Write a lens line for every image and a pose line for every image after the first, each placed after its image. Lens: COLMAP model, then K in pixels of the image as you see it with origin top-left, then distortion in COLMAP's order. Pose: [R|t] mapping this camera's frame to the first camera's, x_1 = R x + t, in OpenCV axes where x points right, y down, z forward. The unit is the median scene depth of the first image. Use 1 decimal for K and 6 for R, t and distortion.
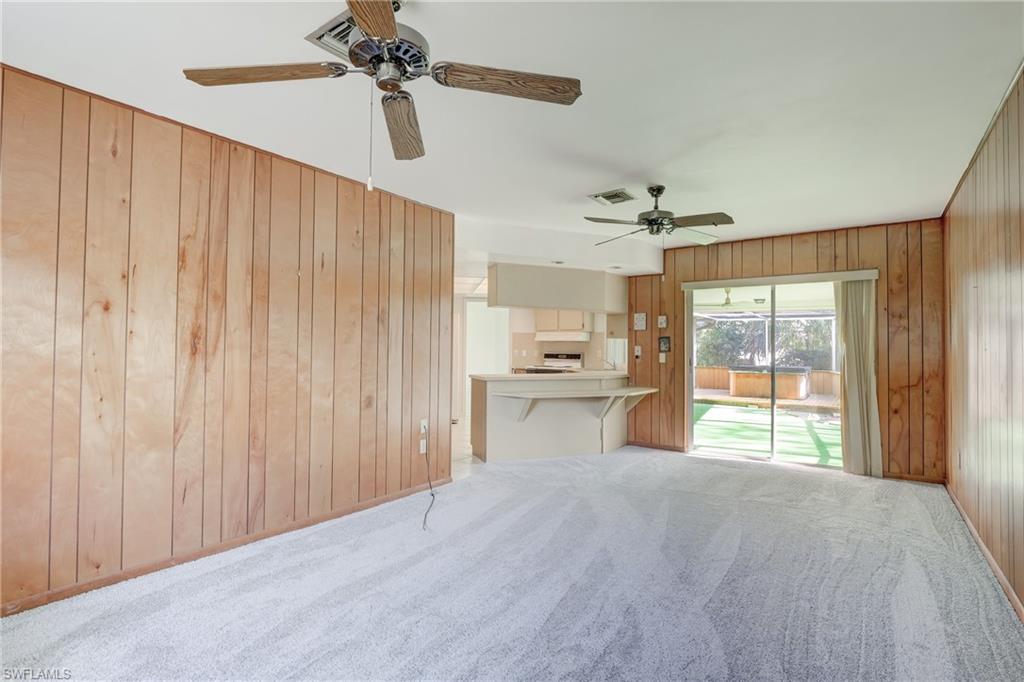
lens RADIAL K [[498.8, 0, 511.6], [0, 498.8, 339.7], [0, 0, 1]] dist [-0.021423, -0.000495]
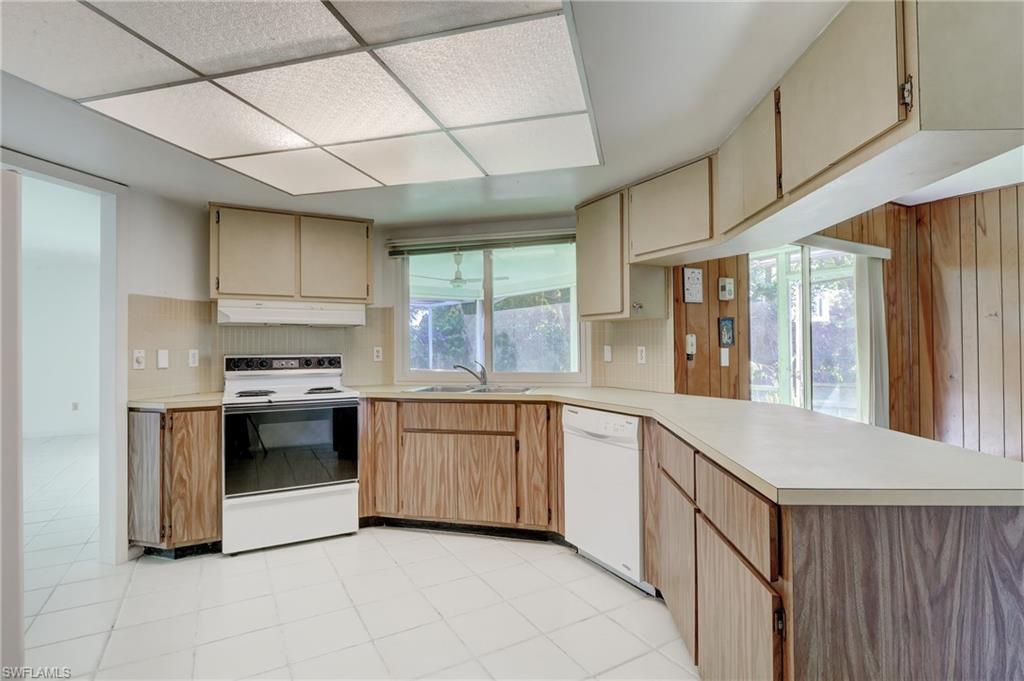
lens RADIAL K [[498.8, 0, 511.5], [0, 498.8, 340.4], [0, 0, 1]] dist [-0.021423, -0.000495]
pose [[0.408981, 0.003214, 0.912537, -0.265383], [-0.007269, 0.999974, -0.000264, 0.019853], [-0.912514, -0.006526, 0.408994, 0.961113]]
